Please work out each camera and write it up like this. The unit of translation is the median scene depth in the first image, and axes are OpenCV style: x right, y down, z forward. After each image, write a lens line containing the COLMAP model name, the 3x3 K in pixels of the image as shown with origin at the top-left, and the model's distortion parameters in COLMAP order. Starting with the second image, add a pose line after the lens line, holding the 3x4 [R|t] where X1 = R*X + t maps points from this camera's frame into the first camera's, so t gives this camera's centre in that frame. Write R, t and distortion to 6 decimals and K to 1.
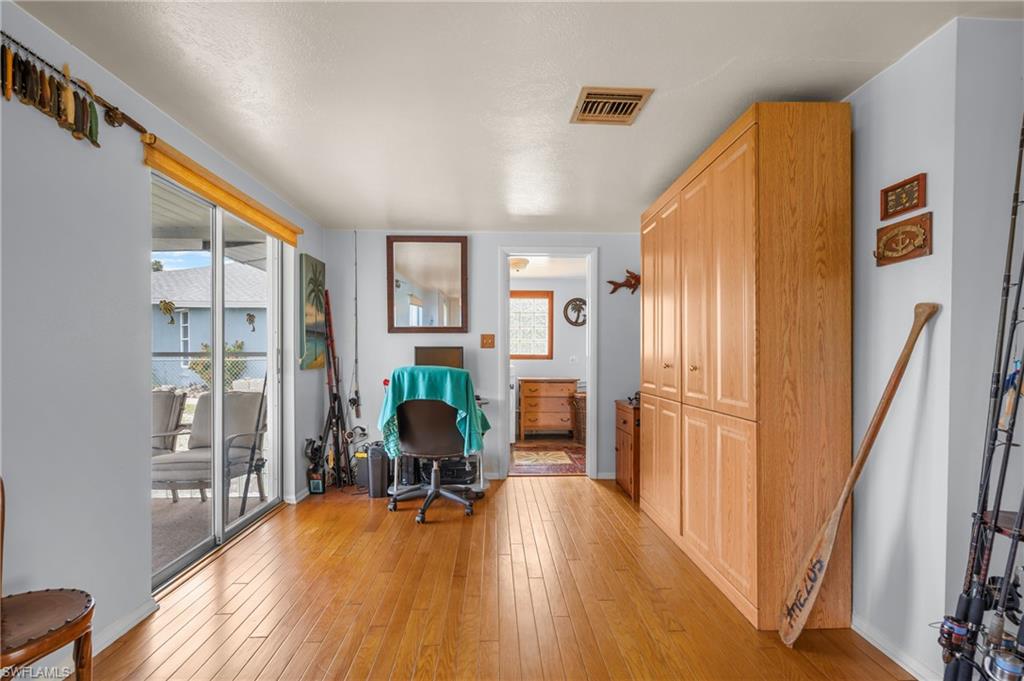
lens RADIAL K [[461.6, 0, 513.2], [0, 461.6, 359.6], [0, 0, 1]] dist [0.000683, 0.000906]
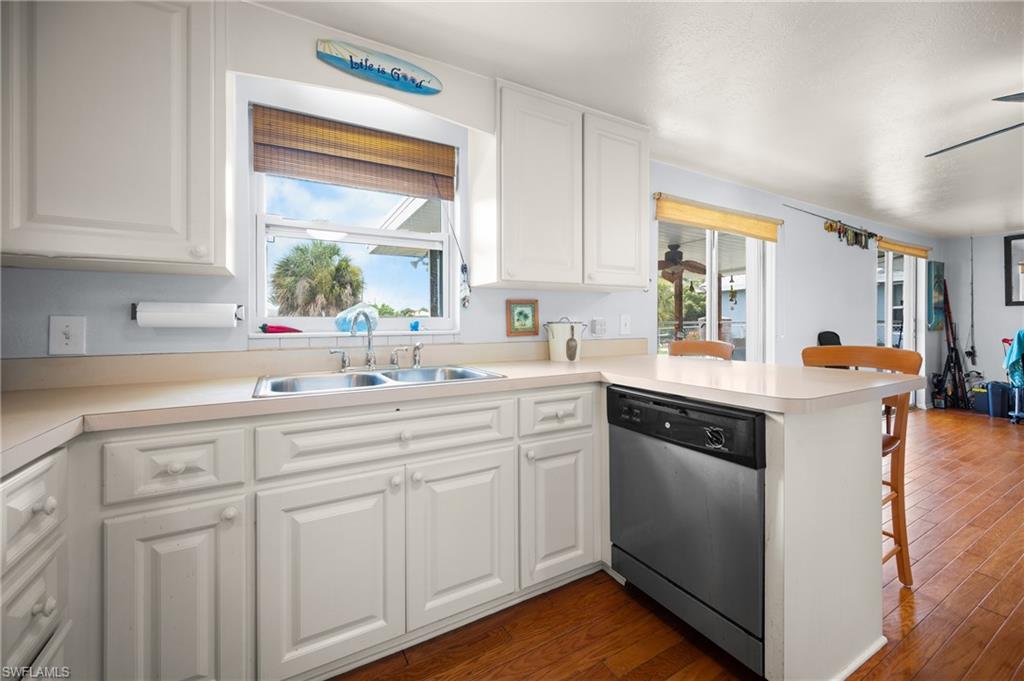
lens RADIAL K [[410.7, 0, 507.8], [0, 410.7, 323.1], [0, 0, 1]] dist [-0.000253, 0.000004]
pose [[0.455154, -0.003044, -0.890407, 0.162347], [-0.006067, 0.999960, -0.006519, 0.013044], [0.890392, 0.008369, 0.455118, -0.984665]]
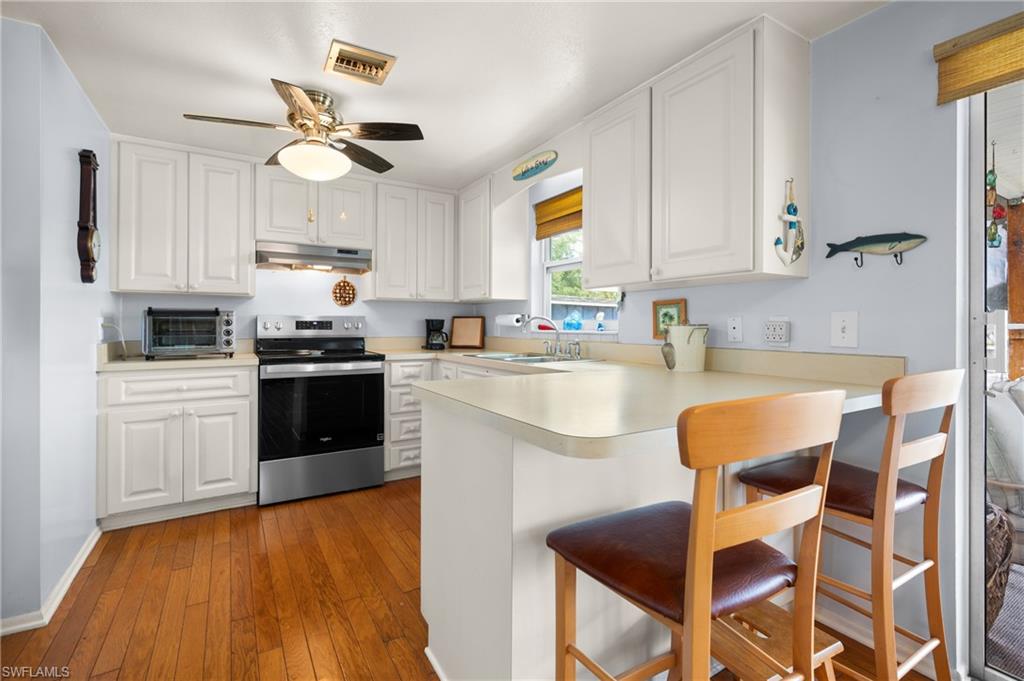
lens RADIAL K [[460.1, 0, 507.9], [0, 460.1, 322.3], [0, 0, 1]] dist [-0.000537, 0.000103]
pose [[-0.878893, -0.005193, -0.476991, 0.124265], [-0.009348, 0.999936, 0.006339, 0.002904], [0.476928, 0.010030, -0.878885, -0.233989]]
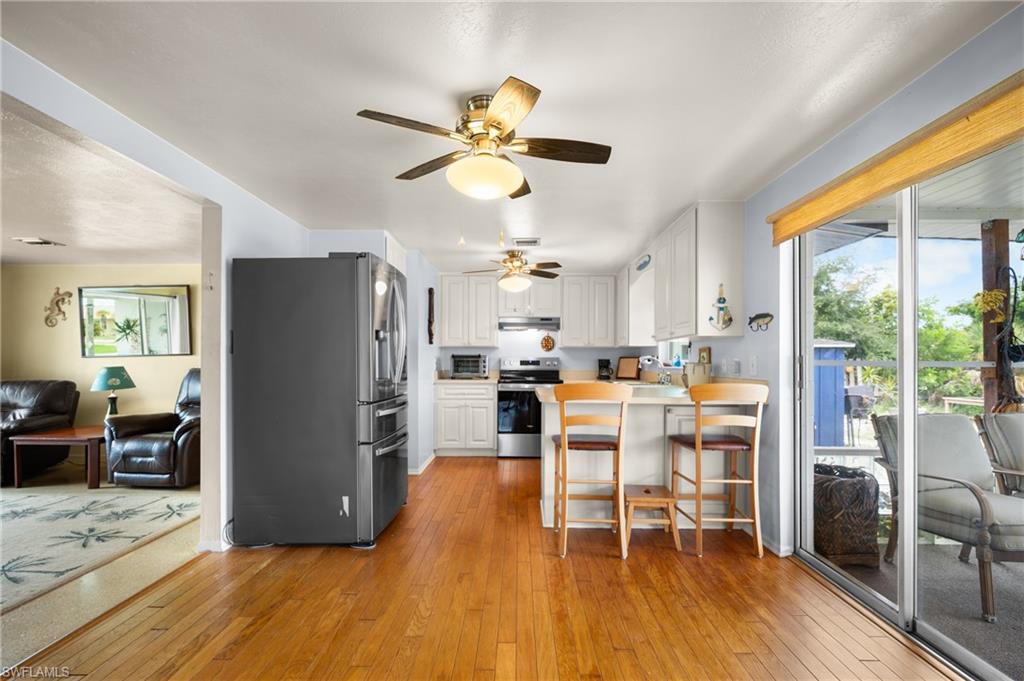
lens RADIAL K [[448.0, 0, 514.4], [0, 448.0, 358.8], [0, 0, 1]] dist [-0.000227, 0.000040]
pose [[-0.998563, -0.005033, 0.053348, -0.007135], [-0.004699, 0.999969, 0.006377, -0.005896], [-0.053378, 0.006117, -0.998556, 0.327854]]
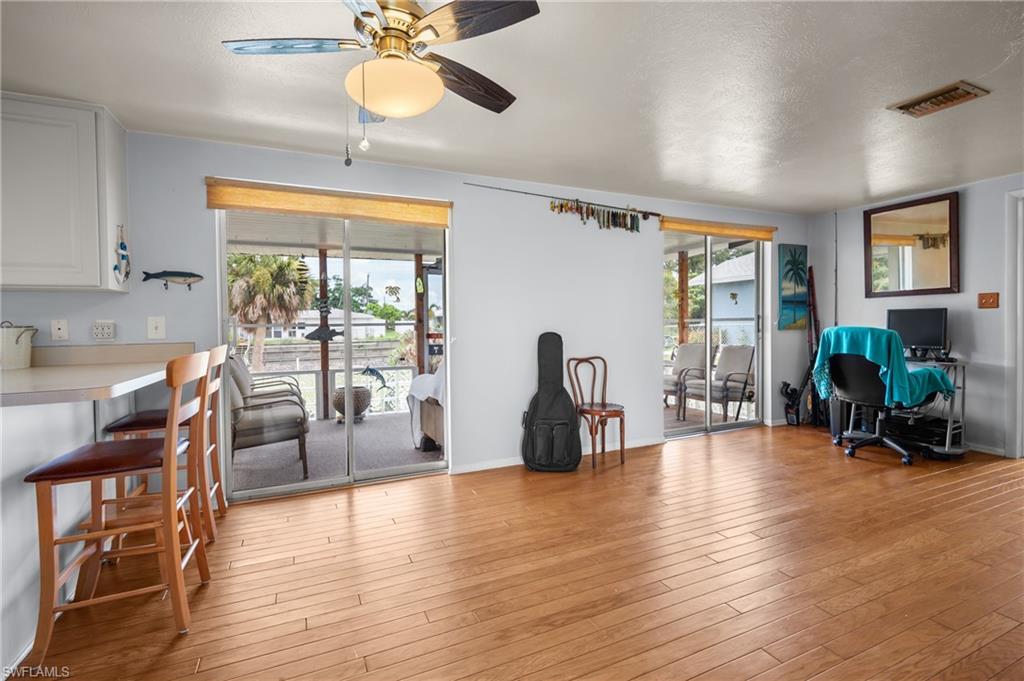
lens RADIAL K [[466.5, 0, 507.6], [0, 466.5, 336.3], [0, 0, 1]] dist [-0.001116, -0.000126]
pose [[0.370142, 0.019267, -0.928775, 0.493836], [0.002553, 0.999760, 0.021757, 0.008305], [0.928972, -0.010424, 0.370004, -0.235077]]
